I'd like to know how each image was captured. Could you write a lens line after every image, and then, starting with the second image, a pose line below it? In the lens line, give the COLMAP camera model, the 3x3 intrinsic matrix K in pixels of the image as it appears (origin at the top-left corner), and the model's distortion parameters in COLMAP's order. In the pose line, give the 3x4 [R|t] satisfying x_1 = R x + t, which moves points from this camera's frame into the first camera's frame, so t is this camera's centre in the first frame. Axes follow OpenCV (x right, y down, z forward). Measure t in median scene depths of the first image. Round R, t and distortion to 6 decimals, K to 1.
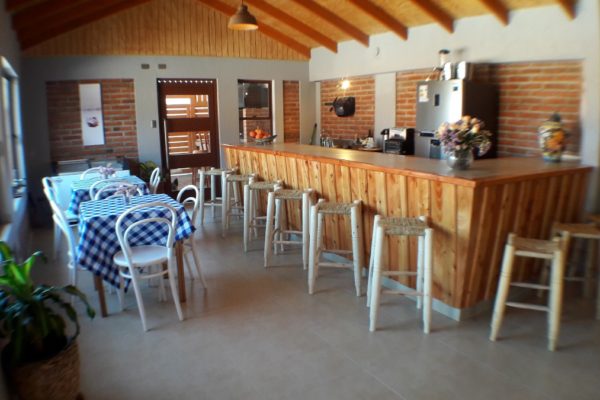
lens RADIAL K [[501.1, 0, 299.1], [0, 501.1, 216.4], [0, 0, 1]] dist [-0.068587, -0.306739]
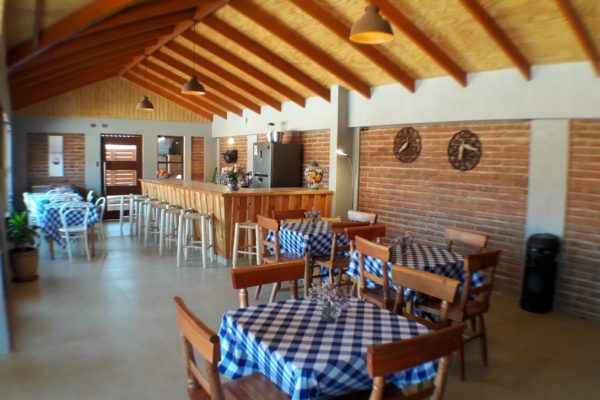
lens RADIAL K [[468.5, 0, 300.0], [0, 468.5, 200.0], [0, 0, 1]] dist [-0.186971, -0.053482]
pose [[0.994406, 0.025799, 0.102426, 0.187921], [-0.013537, 0.992843, -0.118654, 0.075598], [-0.104754, 0.116604, 0.987639, -0.402108]]
